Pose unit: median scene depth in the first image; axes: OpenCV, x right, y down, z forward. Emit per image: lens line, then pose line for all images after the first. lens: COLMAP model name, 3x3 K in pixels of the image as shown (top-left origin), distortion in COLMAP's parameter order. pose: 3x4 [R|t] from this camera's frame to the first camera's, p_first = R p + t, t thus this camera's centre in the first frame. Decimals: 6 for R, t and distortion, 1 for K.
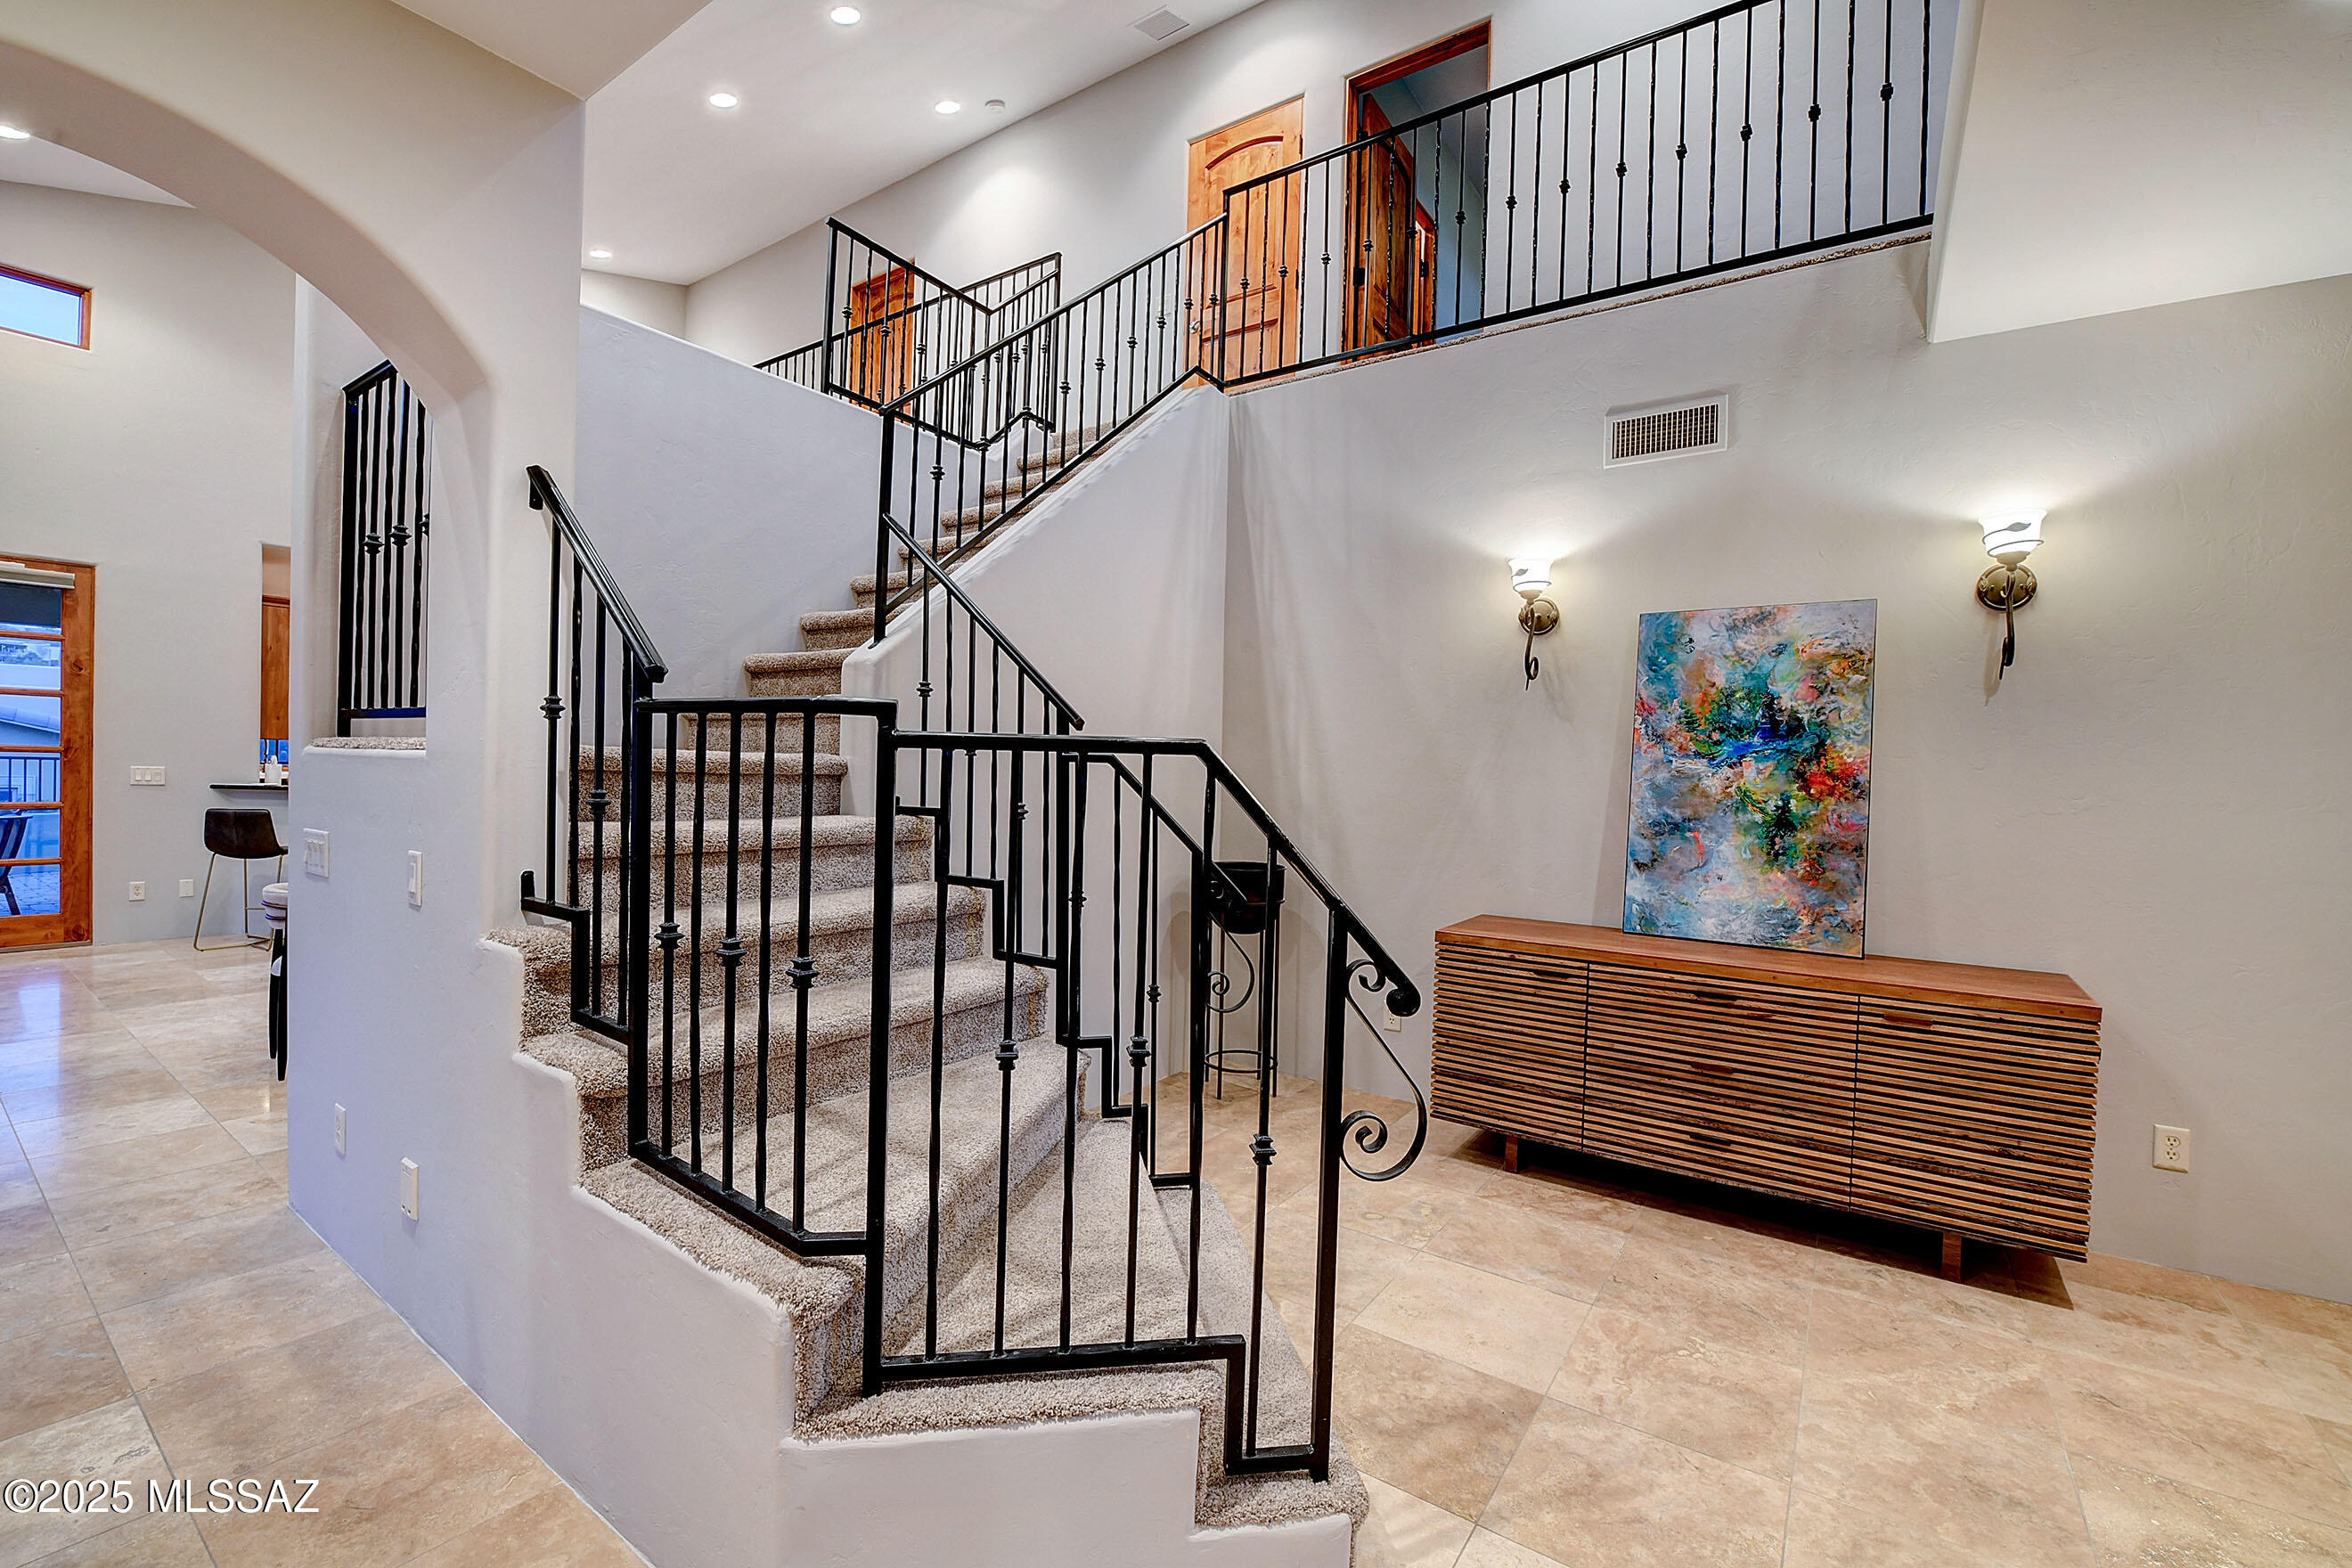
lens RADIAL K [[1012.4, 0, 1208.3], [0, 1012.4, 787.3], [0, 0, 1]] dist [-0.016714, -0.000560]
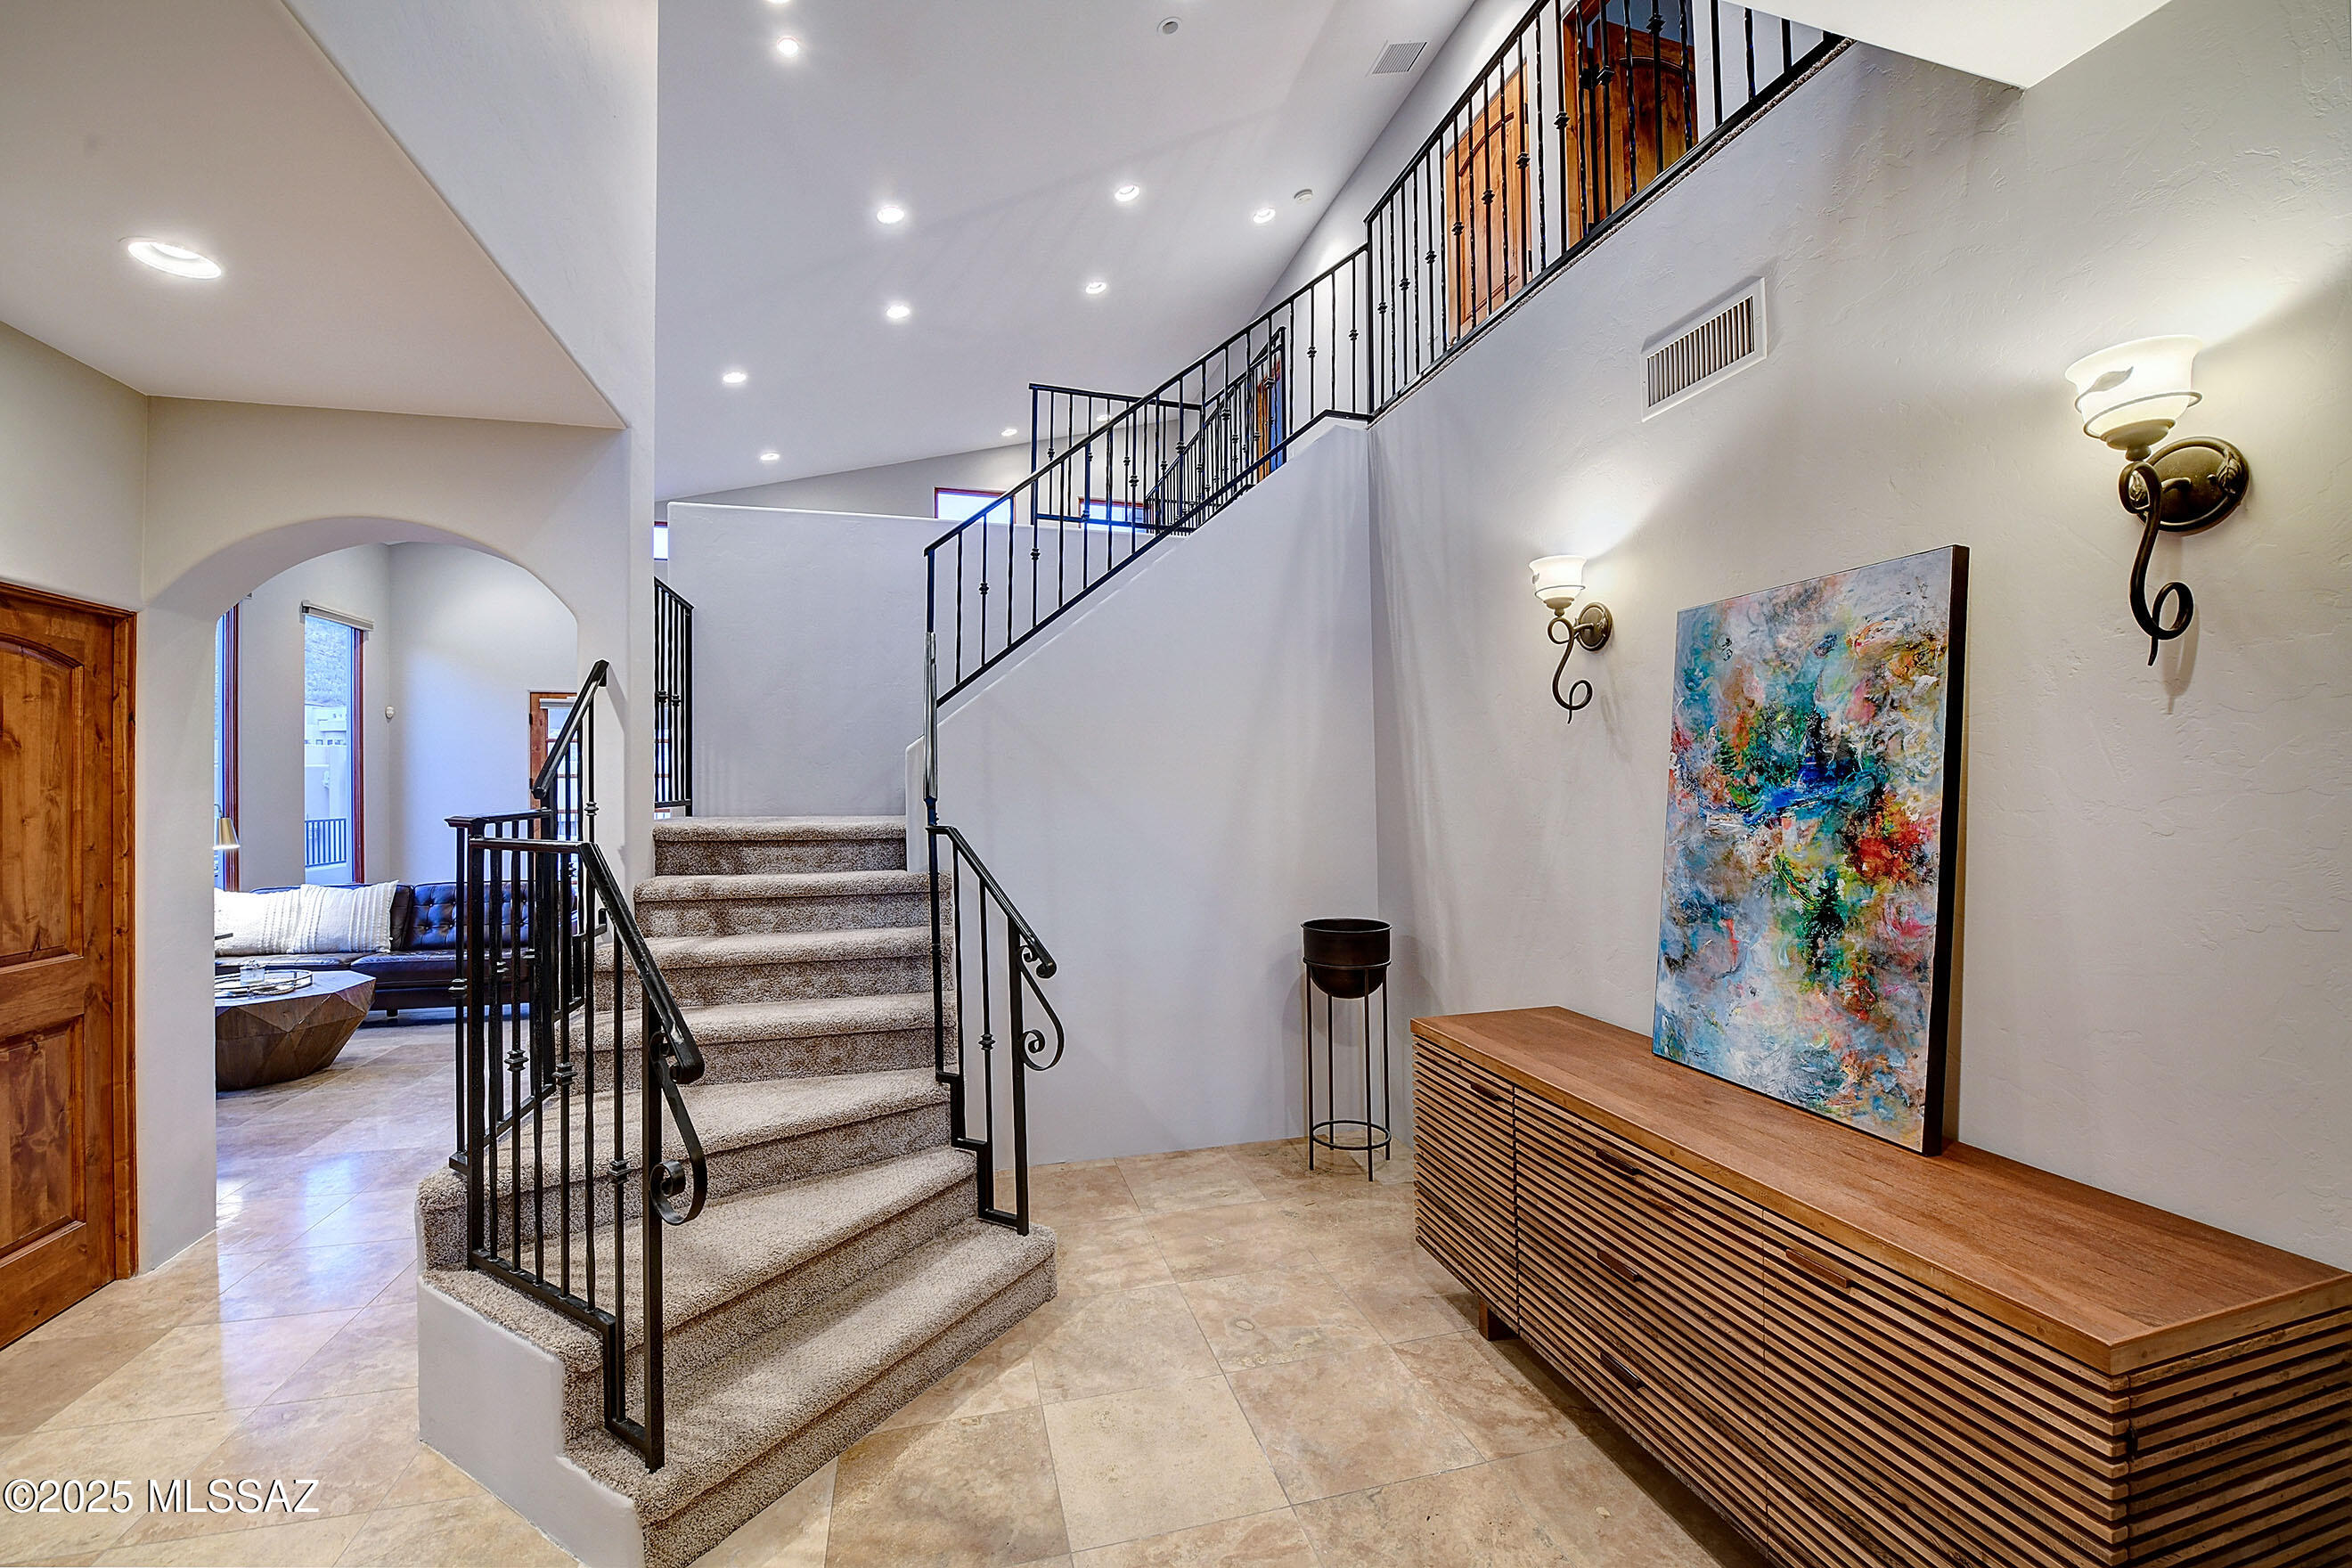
lens RADIAL K [[987.3, 0, 1189.6], [0, 987.3, 775.0], [0, 0, 1]] dist [-0.012066, -0.003678]
pose [[0.757442, -0.033517, -0.652041, 0.664955], [0.007600, 0.999066, -0.042527, -0.029635], [0.652858, 0.027256, 0.756990, 0.261379]]
